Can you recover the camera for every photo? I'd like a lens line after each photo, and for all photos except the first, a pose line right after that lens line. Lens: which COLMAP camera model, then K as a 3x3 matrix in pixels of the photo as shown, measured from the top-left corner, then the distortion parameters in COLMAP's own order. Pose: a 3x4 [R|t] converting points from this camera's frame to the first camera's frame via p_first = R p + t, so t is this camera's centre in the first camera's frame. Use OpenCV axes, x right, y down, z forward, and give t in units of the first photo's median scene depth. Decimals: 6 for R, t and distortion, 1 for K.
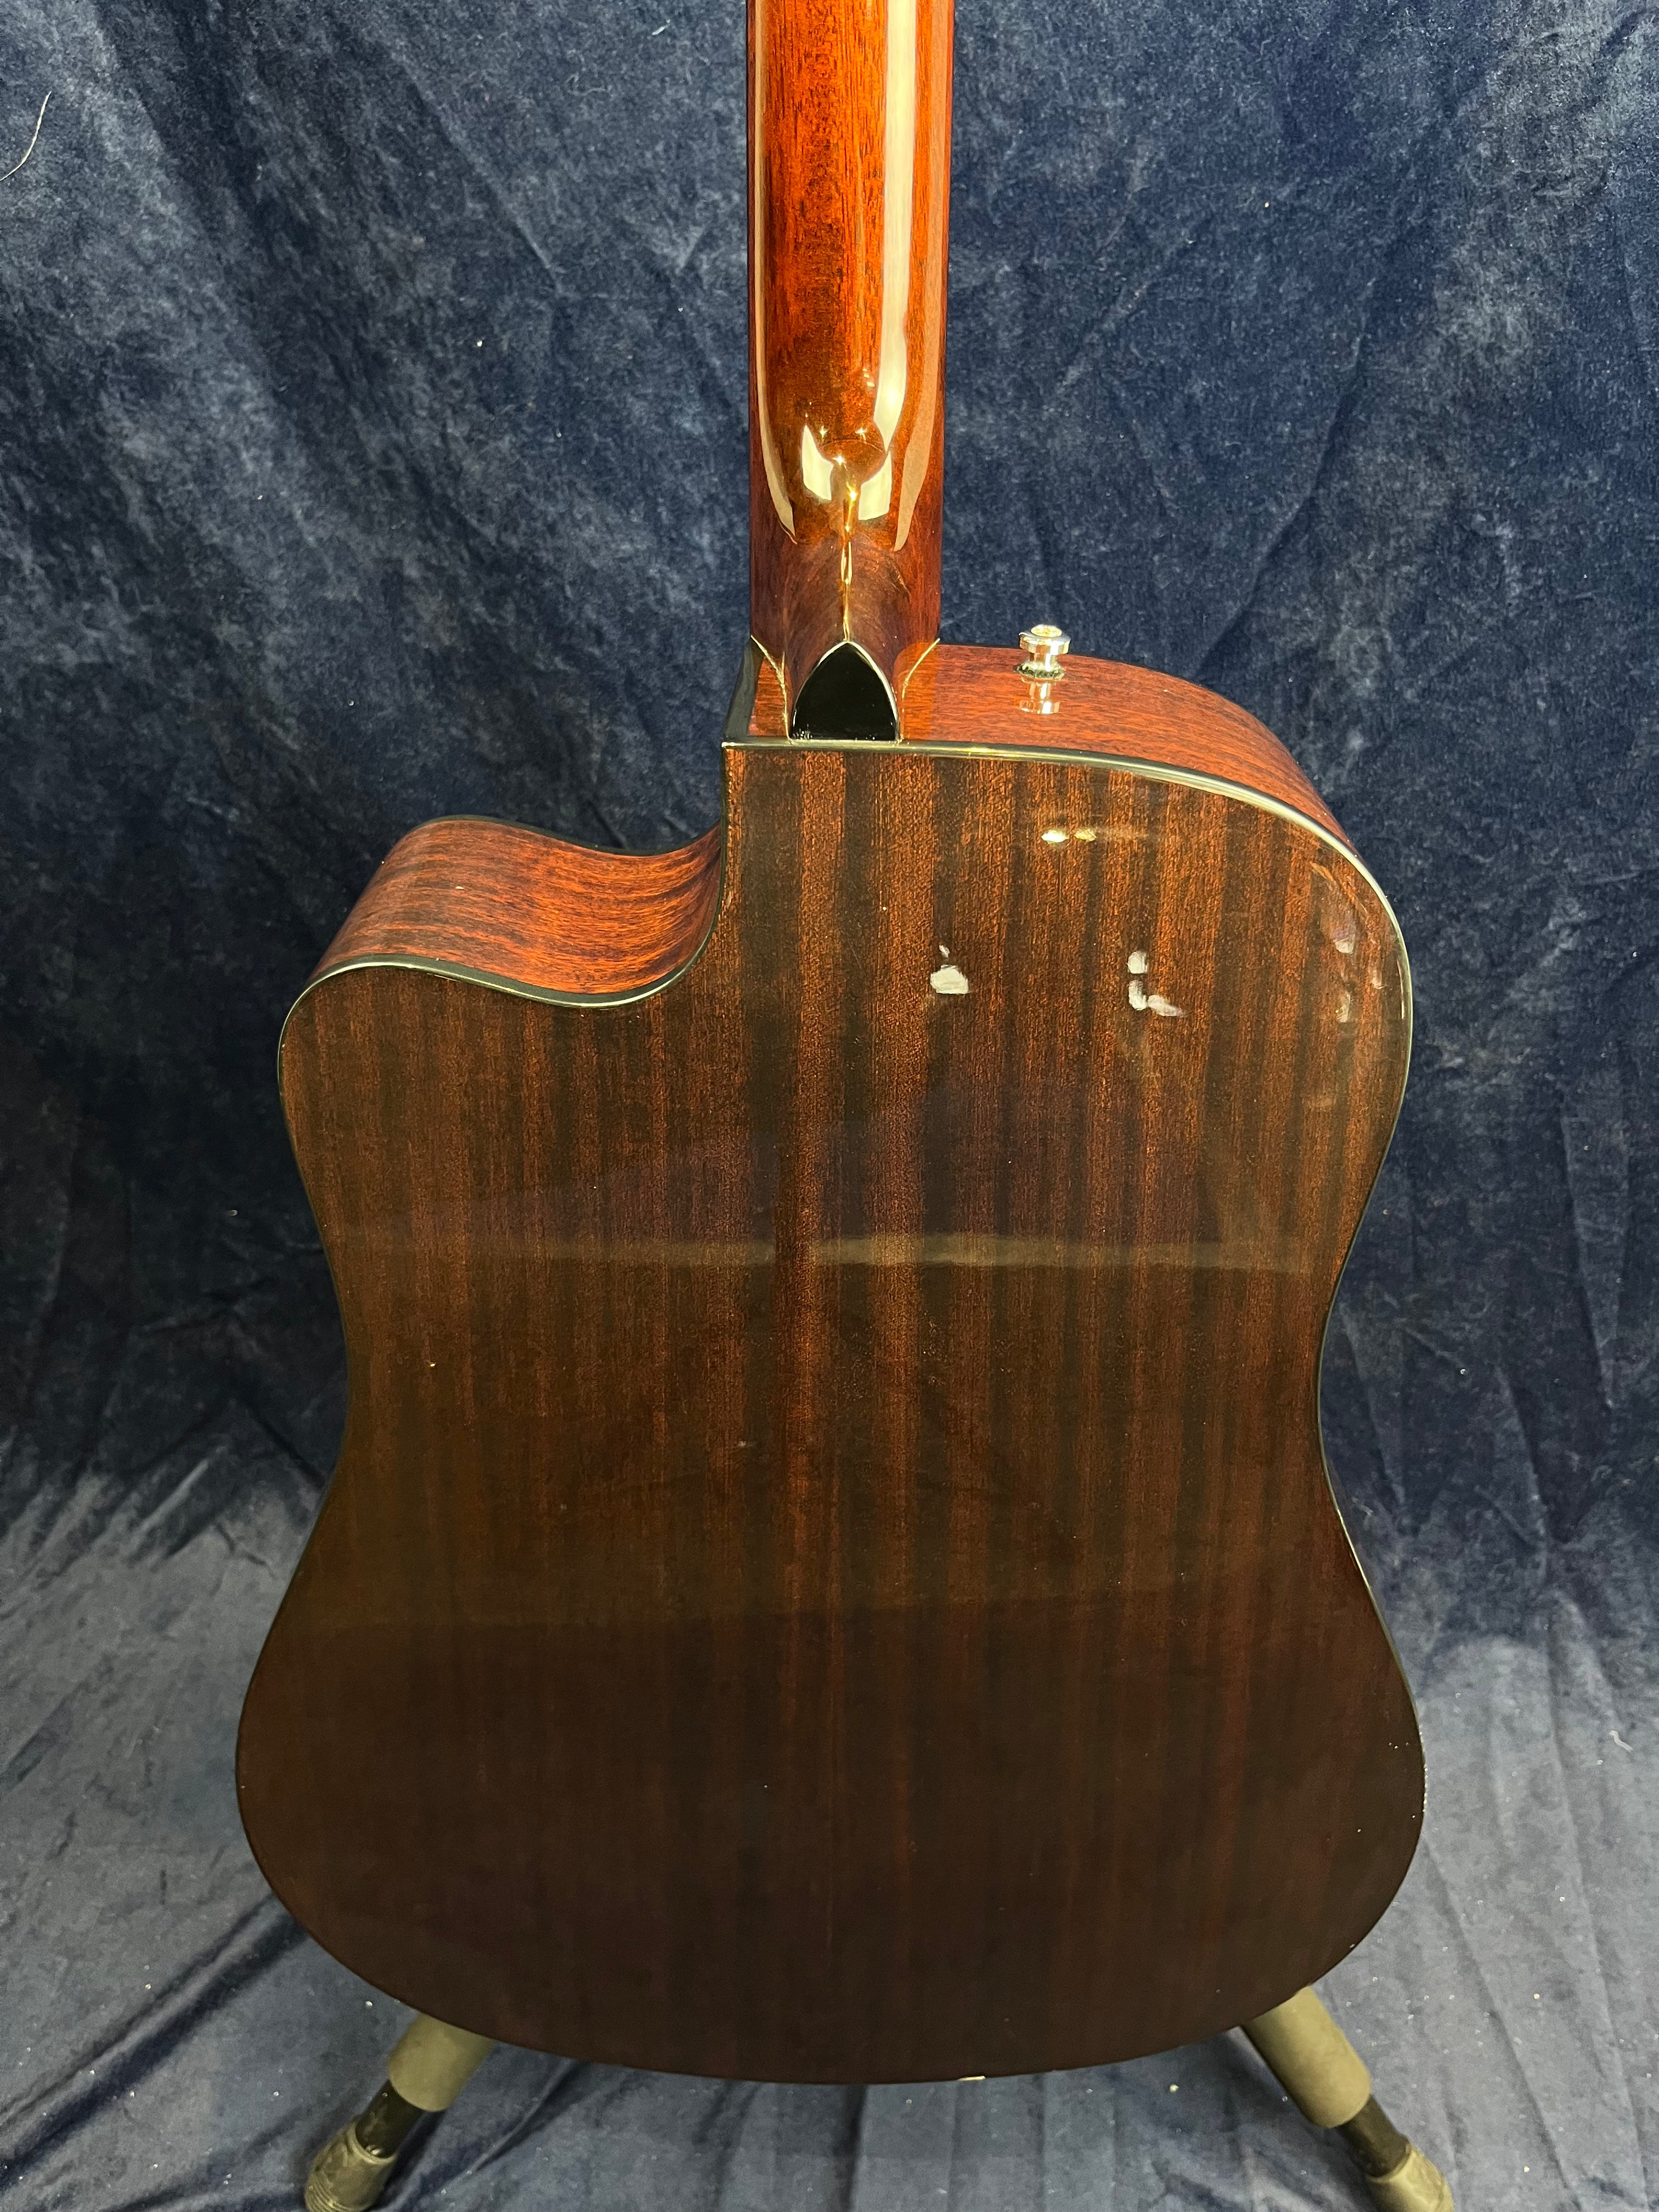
lens RADIAL K [[1723.5, 0, 851.3], [0, 1723.5, 1109.8], [0, 0, 1]] dist [0.013901, -0.000608]
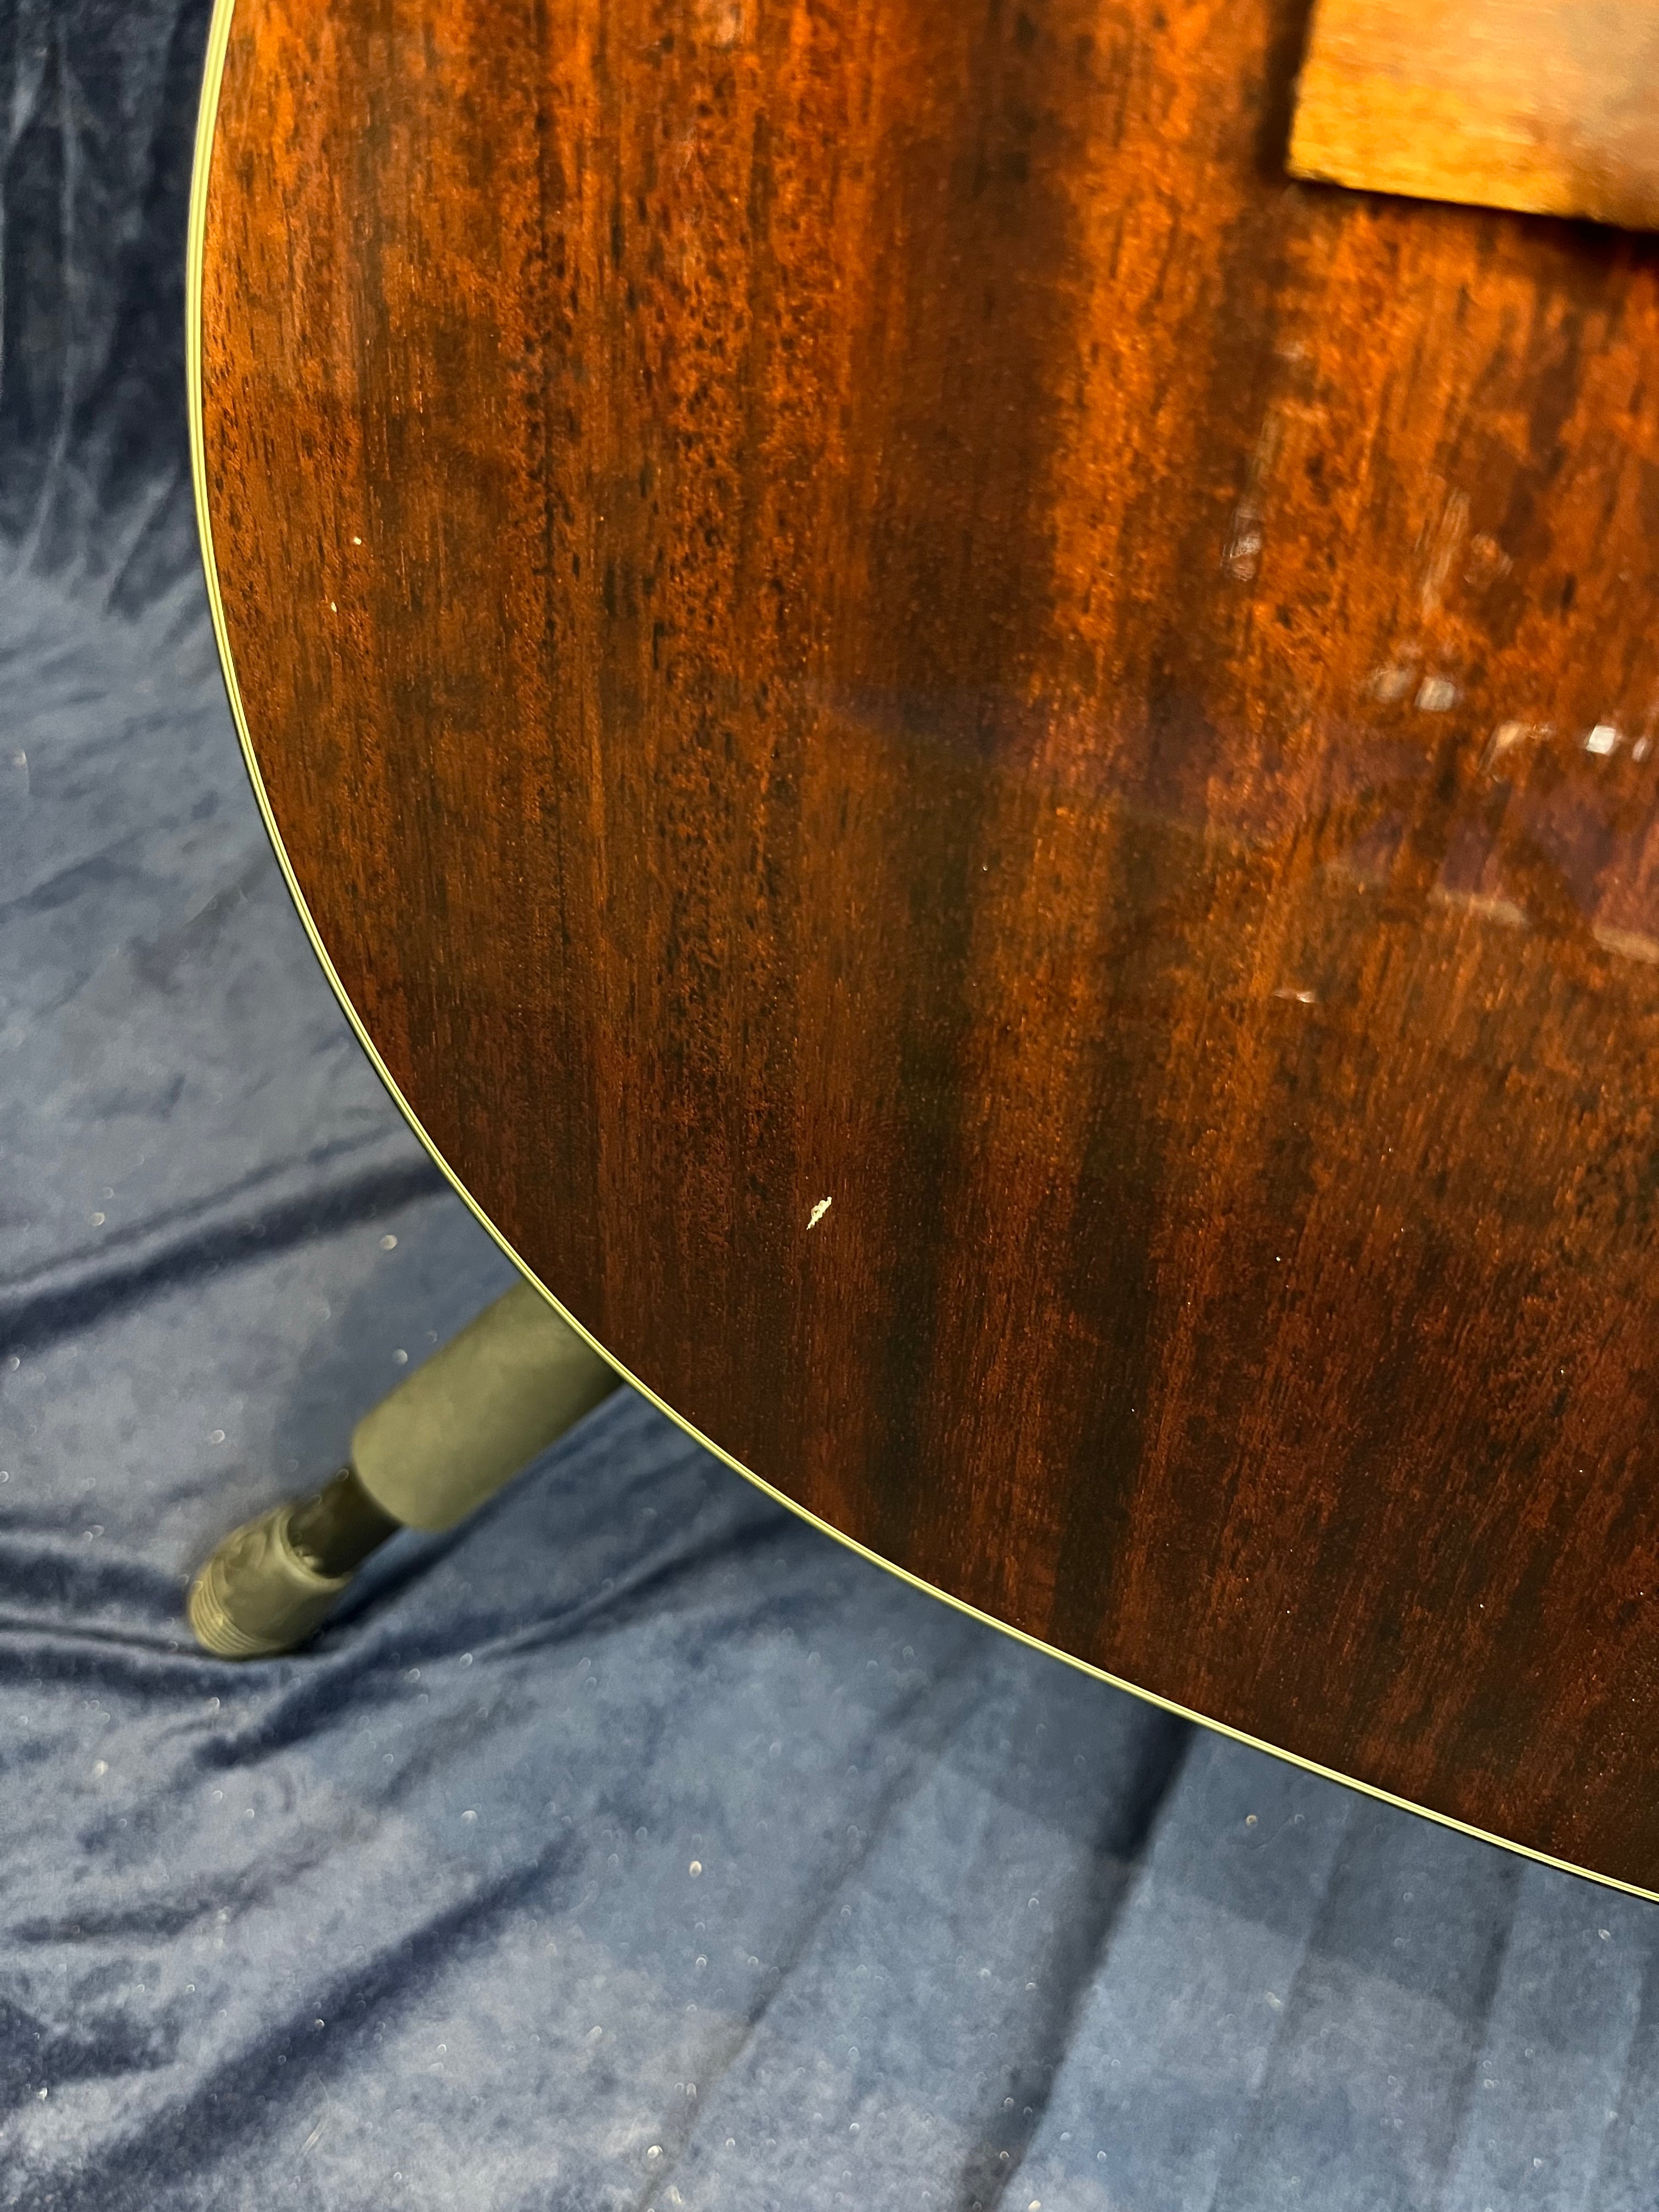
lens RADIAL K [[1737.3, 0, 848.3], [0, 1737.3, 1107.4], [0, 0, 1]] dist [0.042975, -0.086880]
pose [[0.938408, 0.275126, -0.209036, -0.034253], [-0.233609, 0.950932, 0.202866, 0.304606], [0.254593, -0.141538, 0.956634, 0.521498]]
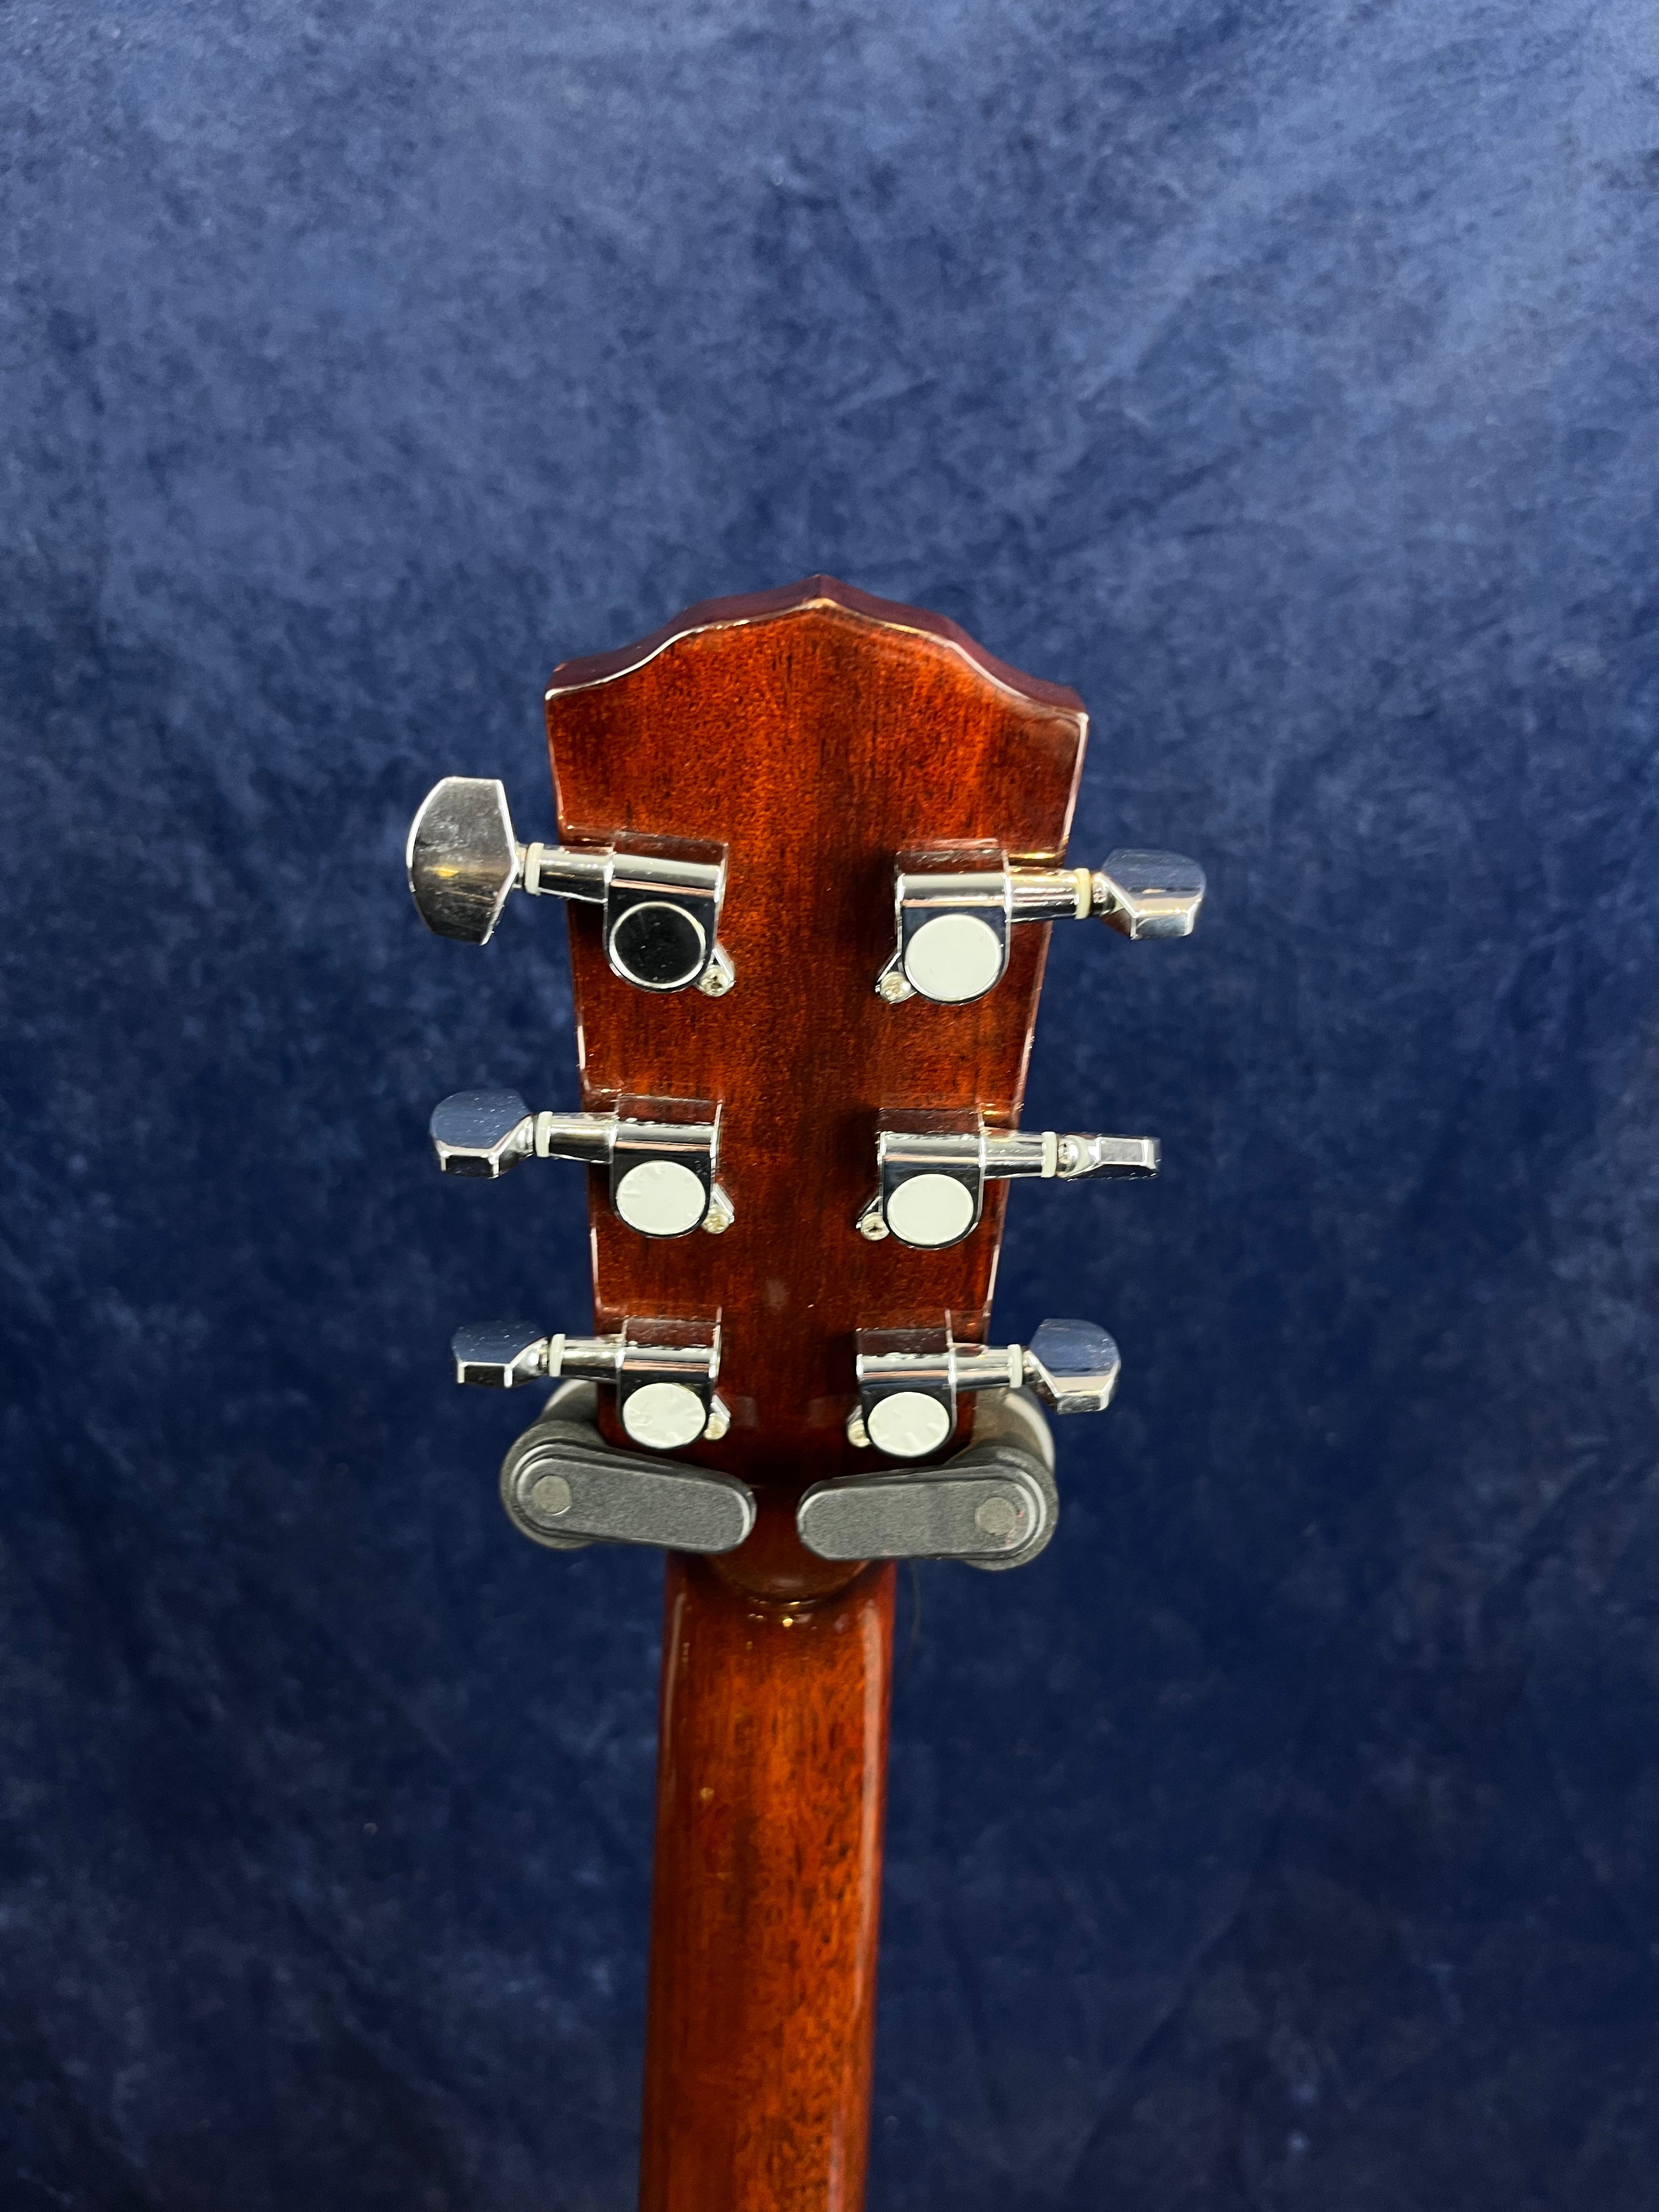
lens RADIAL K [[1737.3, 0, 848.3], [0, 1737.3, 1107.4], [0, 0, 1]] dist [0.042975, -0.086880]
pose [[0.998916, 0.027527, 0.037545, 0.000495], [-0.017355, 0.968517, -0.248343, -0.556074], [-0.043200, 0.247422, 0.967944, -0.036499]]
